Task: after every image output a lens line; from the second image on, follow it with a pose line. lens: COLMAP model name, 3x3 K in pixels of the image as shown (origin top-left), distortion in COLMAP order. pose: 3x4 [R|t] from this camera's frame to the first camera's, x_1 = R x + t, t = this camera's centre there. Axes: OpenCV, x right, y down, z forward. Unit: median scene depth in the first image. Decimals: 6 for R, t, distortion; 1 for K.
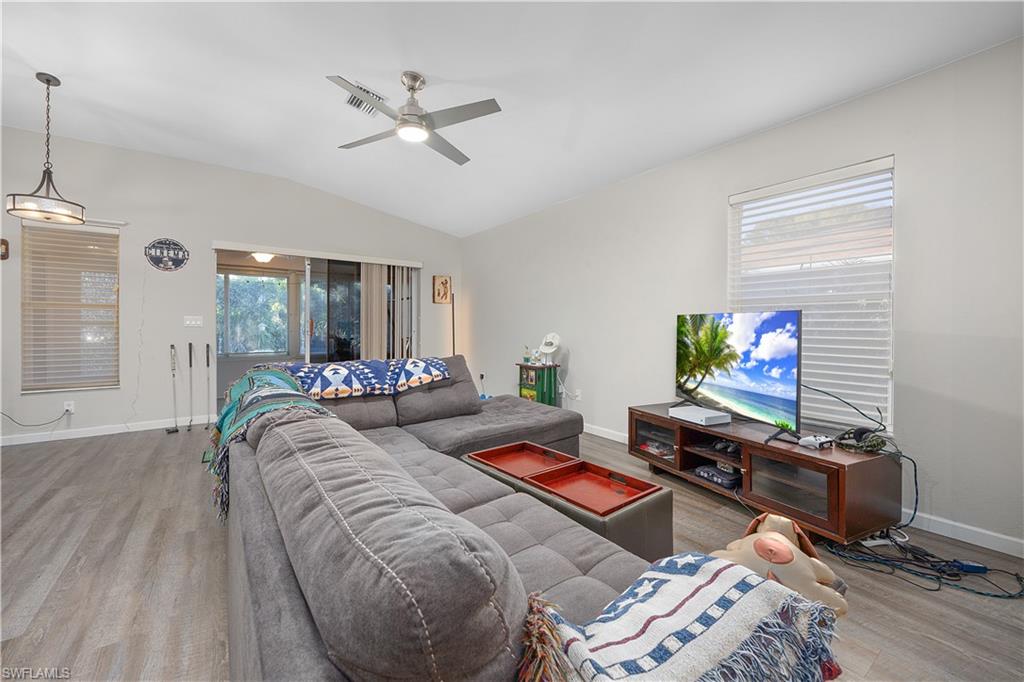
lens RADIAL K [[409.1, 0, 516.5], [0, 409.1, 328.6], [0, 0, 1]] dist [-0.001536, -0.000171]
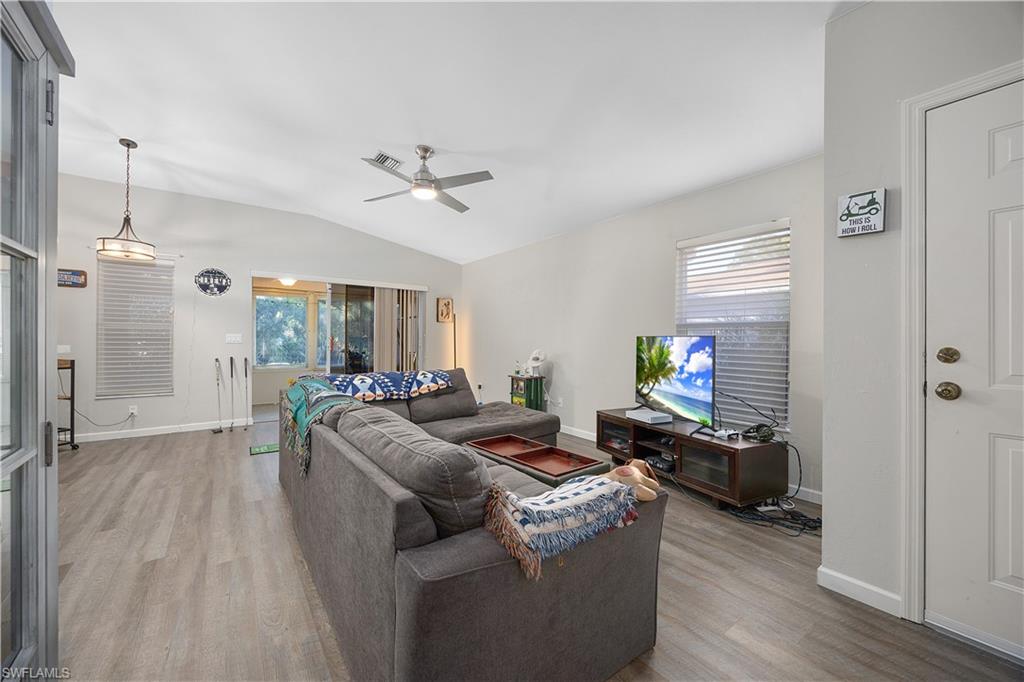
lens RADIAL K [[408.5, 0, 512.8], [0, 408.5, 336.1], [0, 0, 1]] dist [0.000894, 0.000035]
pose [[0.999956, 0.002635, -0.008986, 0.033654], [-0.002747, 0.999918, -0.012509, -0.018588], [0.008952, 0.012533, 0.999881, -0.259143]]
